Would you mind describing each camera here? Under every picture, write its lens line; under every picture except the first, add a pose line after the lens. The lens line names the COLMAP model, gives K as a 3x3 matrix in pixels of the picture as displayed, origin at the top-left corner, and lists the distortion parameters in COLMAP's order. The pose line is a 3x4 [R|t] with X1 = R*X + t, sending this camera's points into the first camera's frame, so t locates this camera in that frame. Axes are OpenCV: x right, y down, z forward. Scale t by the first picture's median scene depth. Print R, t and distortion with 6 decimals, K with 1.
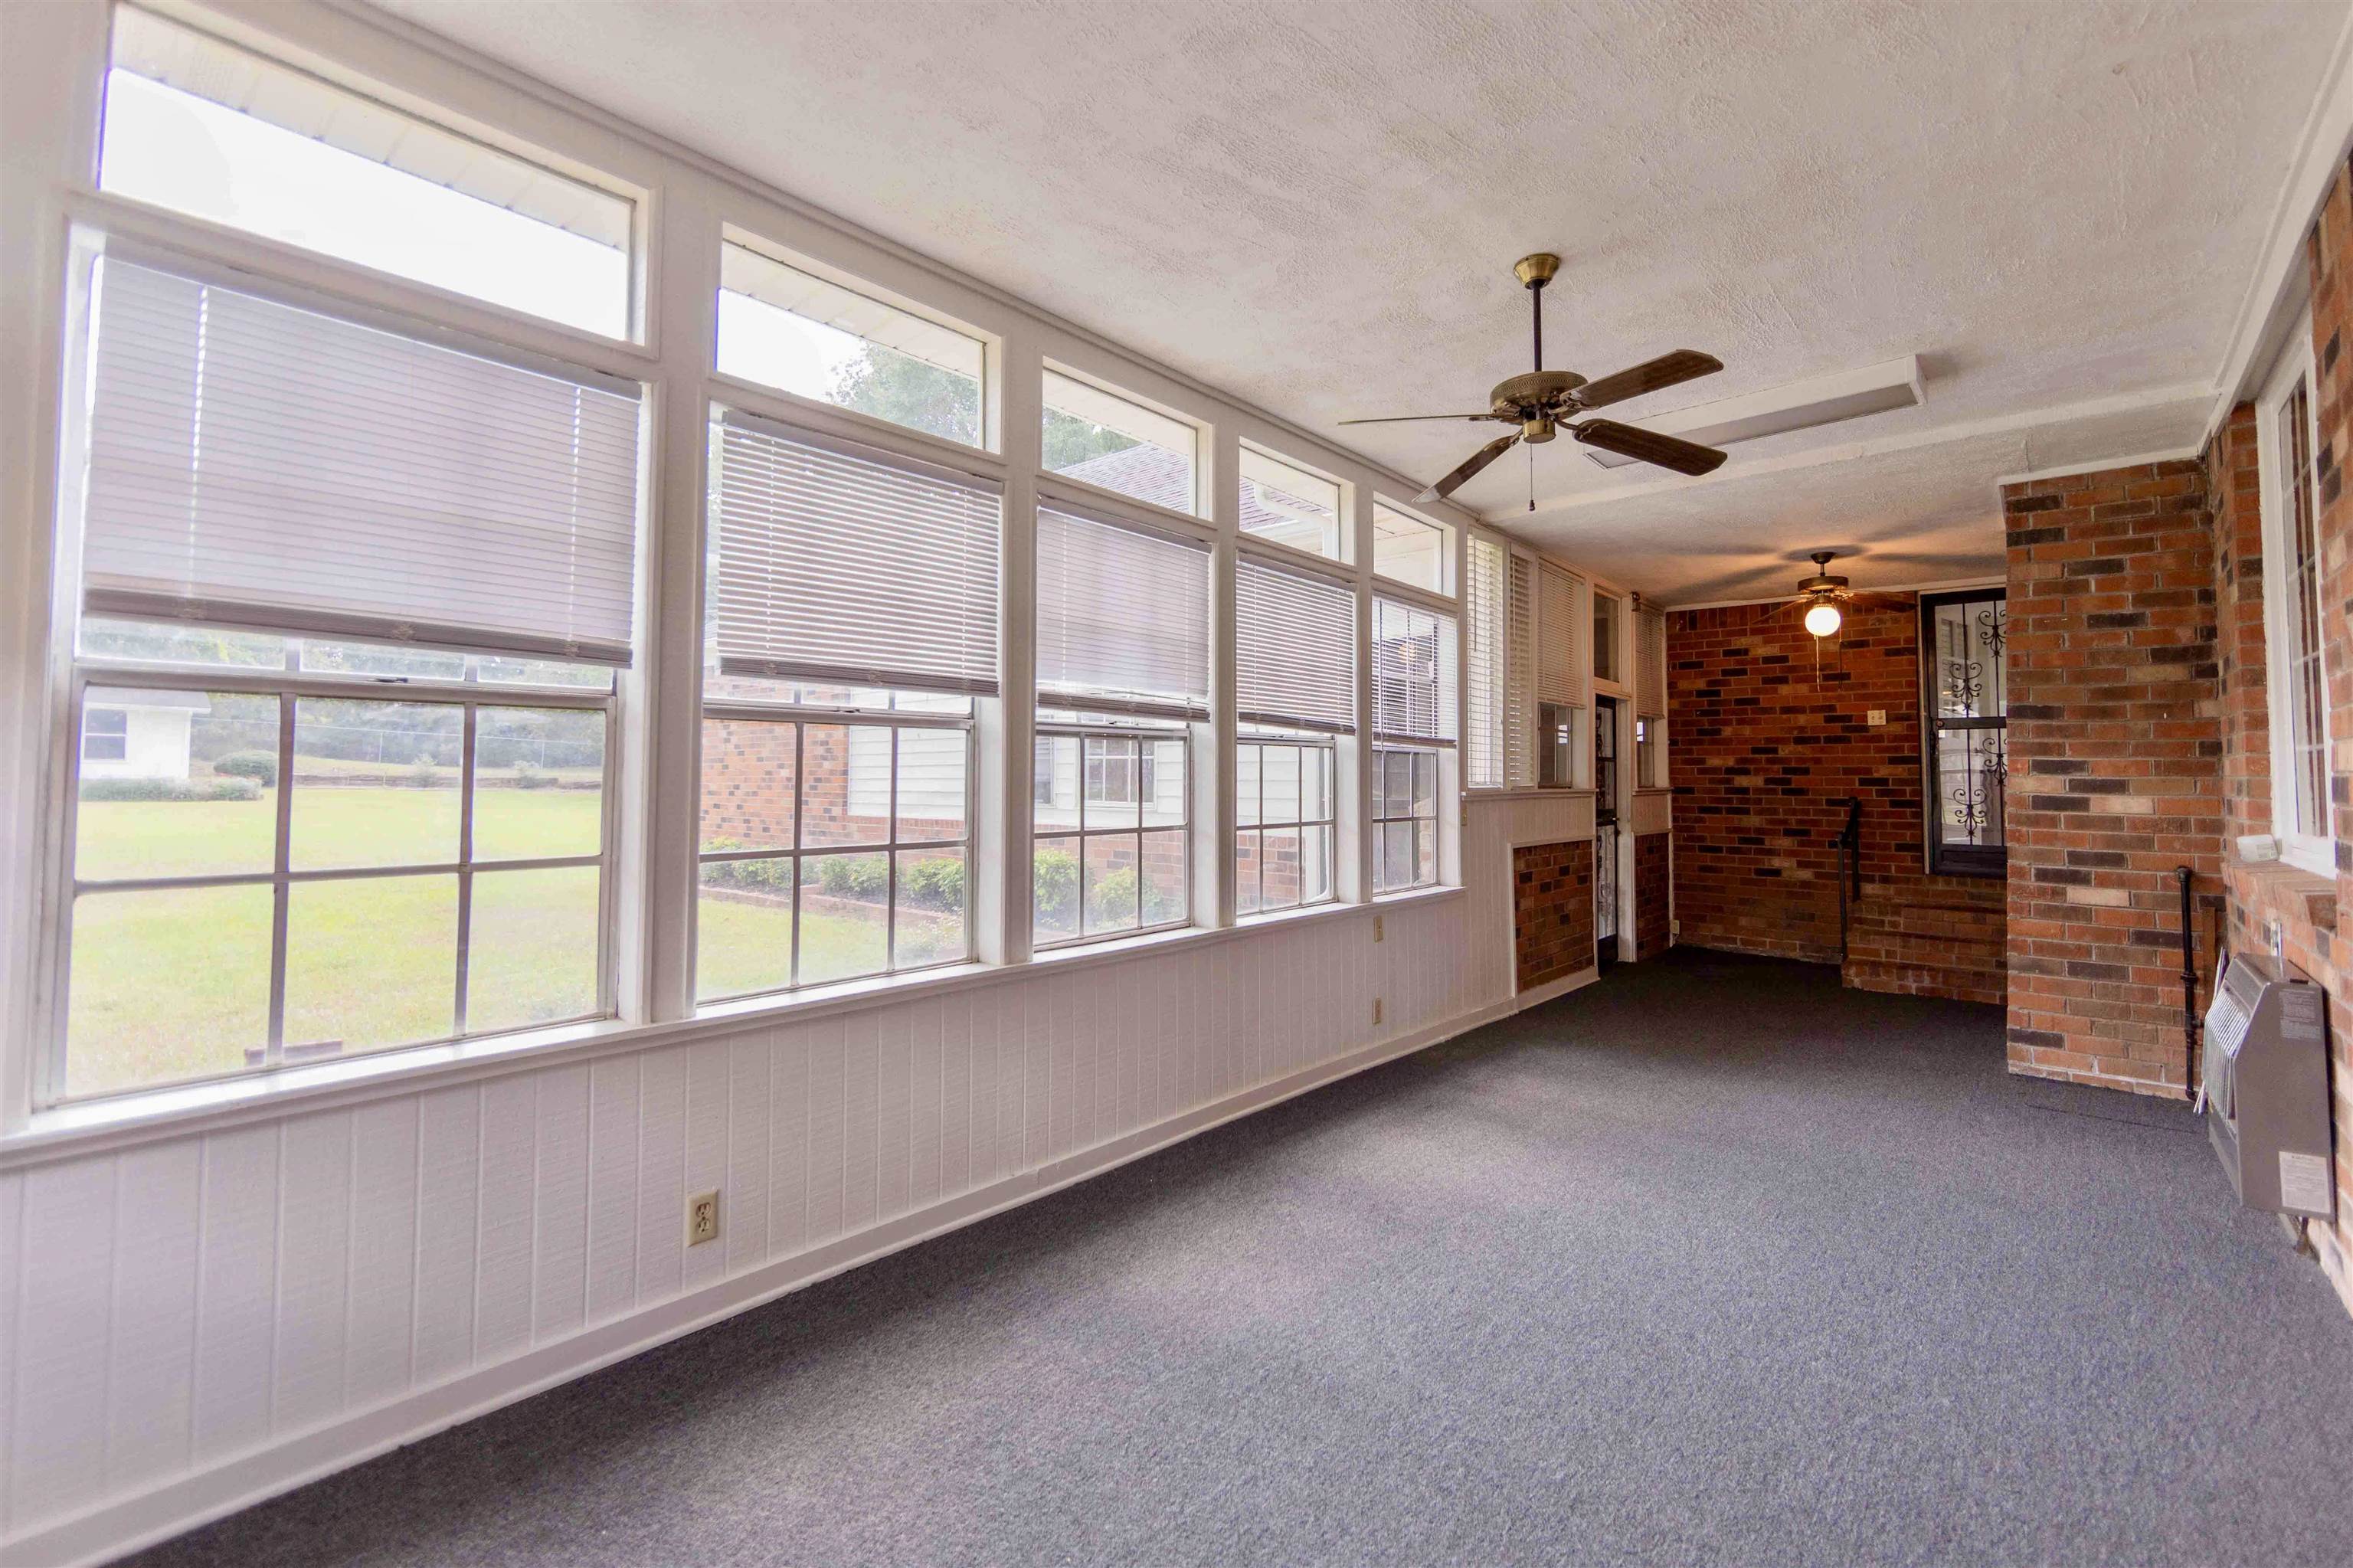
lens RADIAL K [[1000.2, 0, 1186.8], [0, 1000.2, 735.7], [0, 0, 1]] dist [-0.001816, -0.000468]
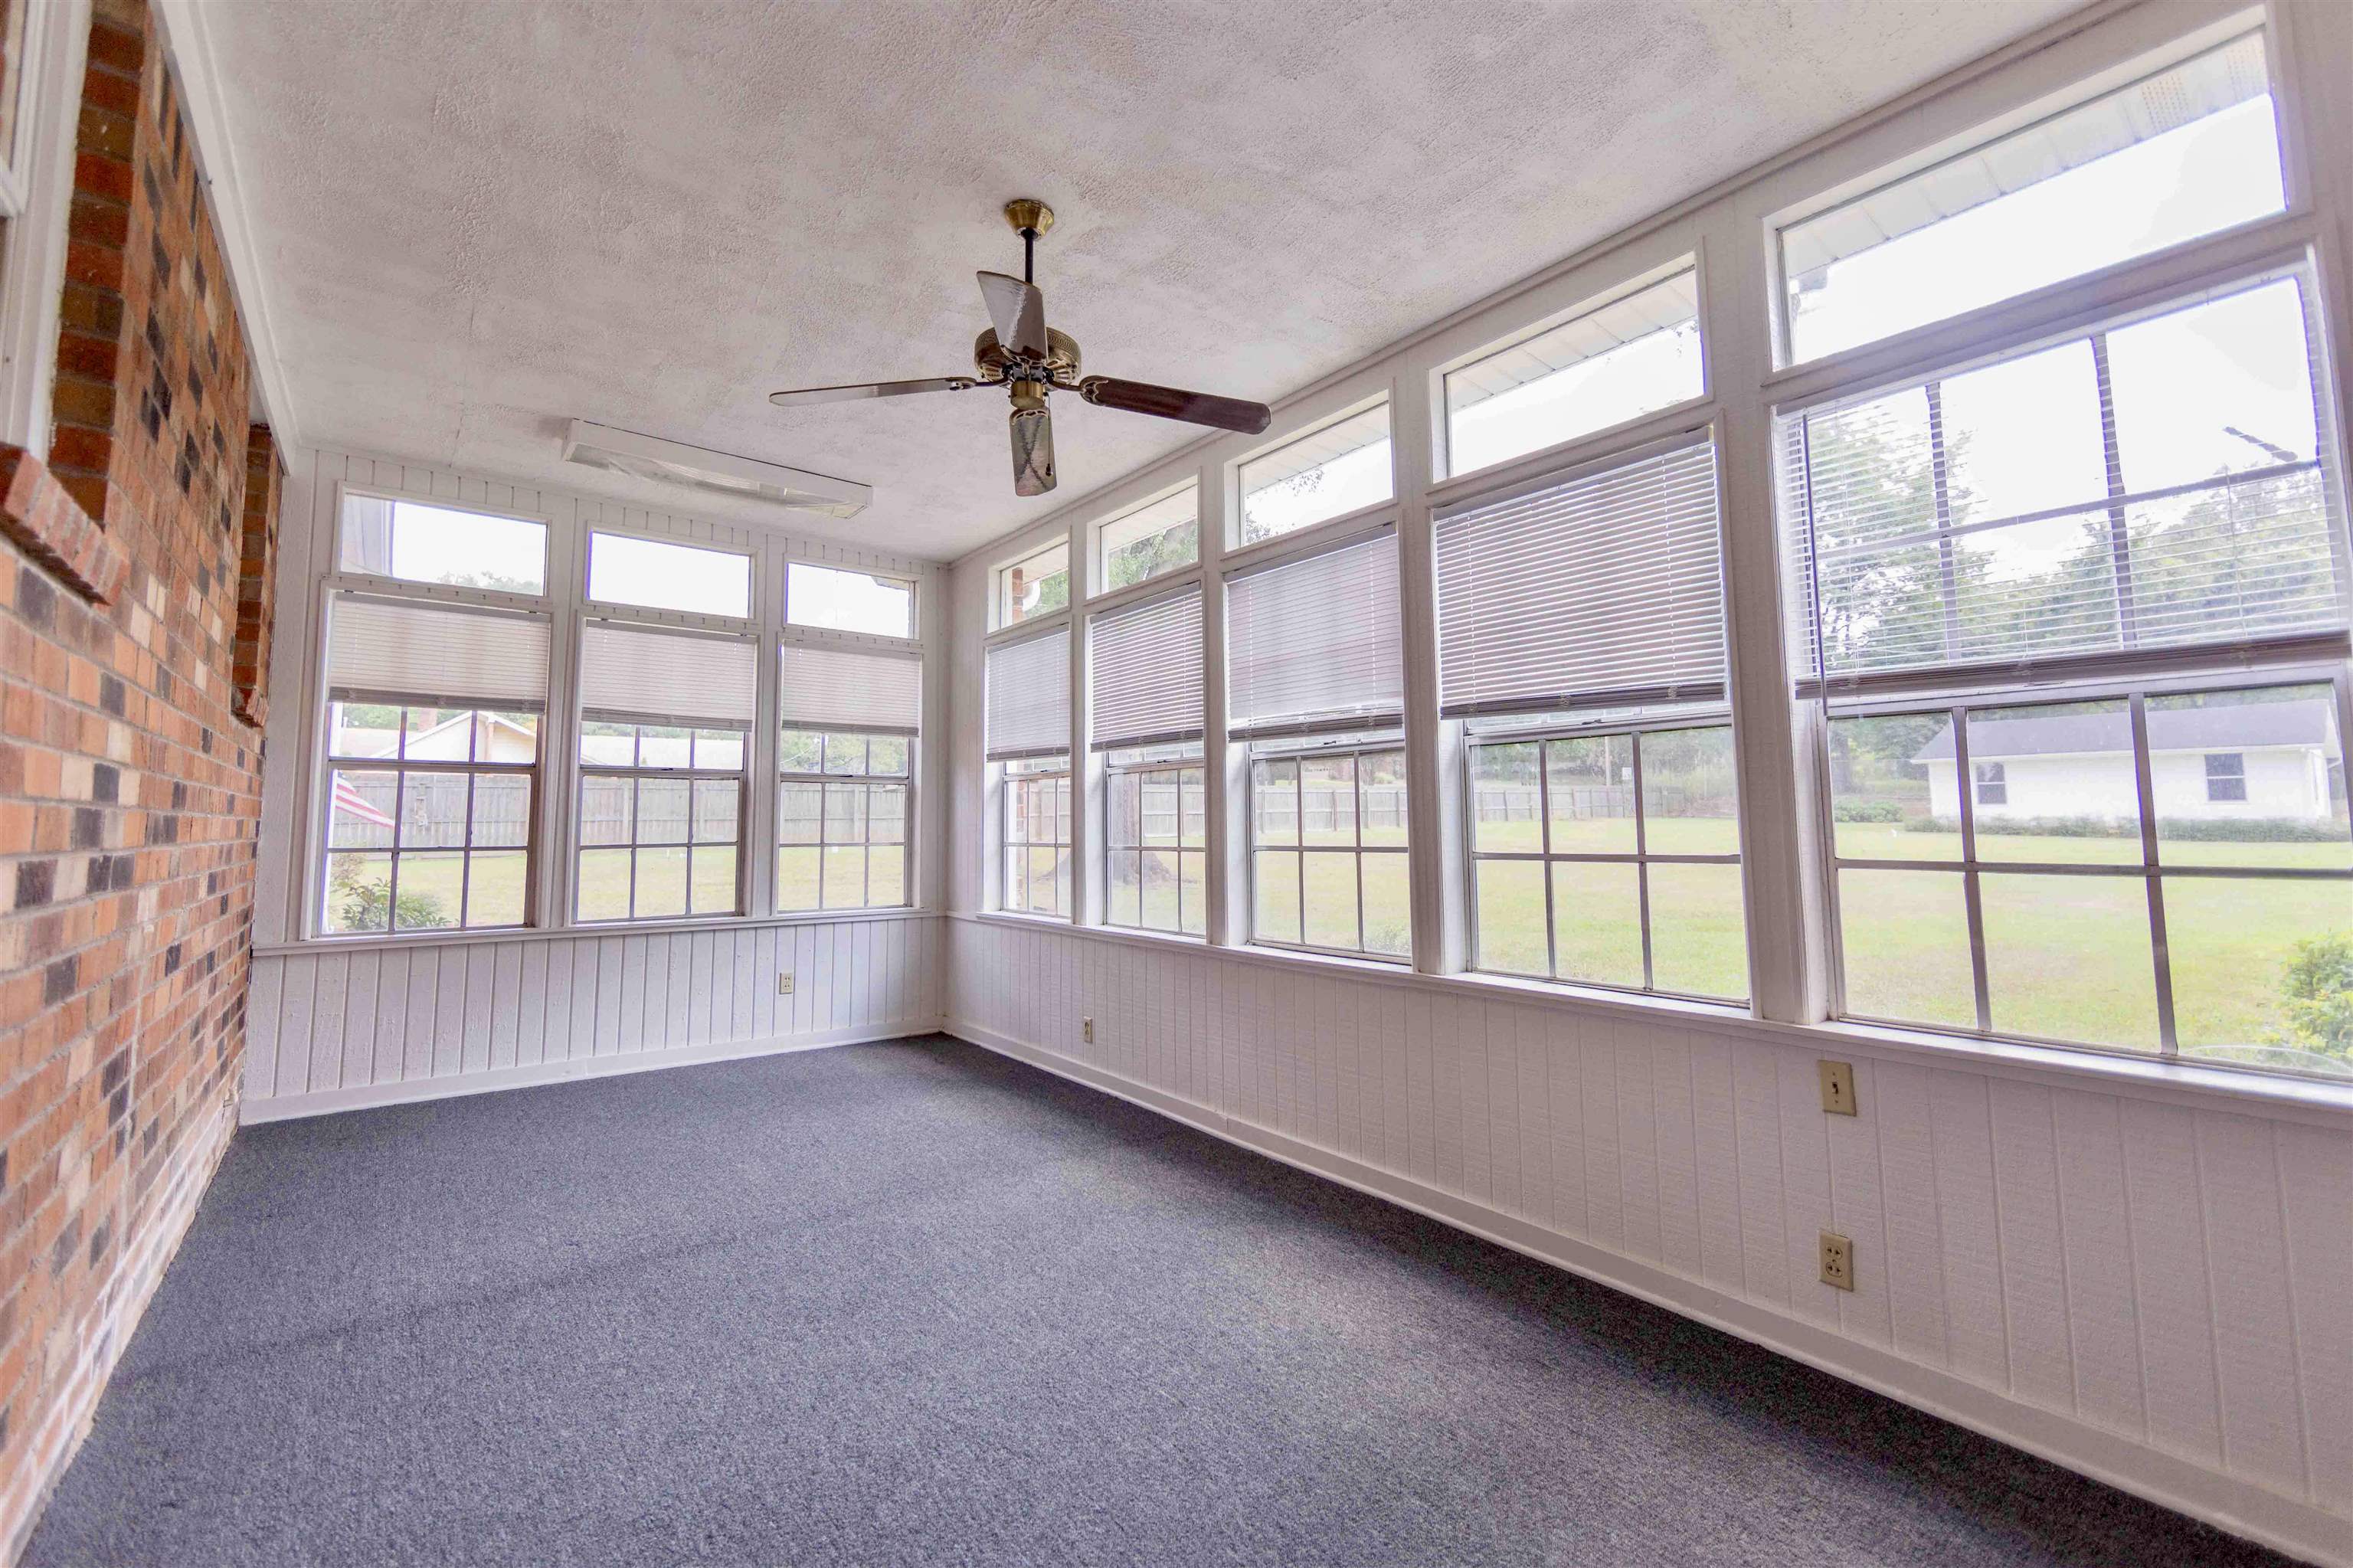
lens RADIAL K [[1000.2, 0, 1186.8], [0, 1000.2, 735.7], [0, 0, 1]] dist [-0.001816, -0.000468]
pose [[-0.180920, -0.081723, -0.980097, 0.959709], [0.060261, 0.993748, -0.093986, 0.067463], [0.981650, -0.076065, -0.174864, 1.039311]]
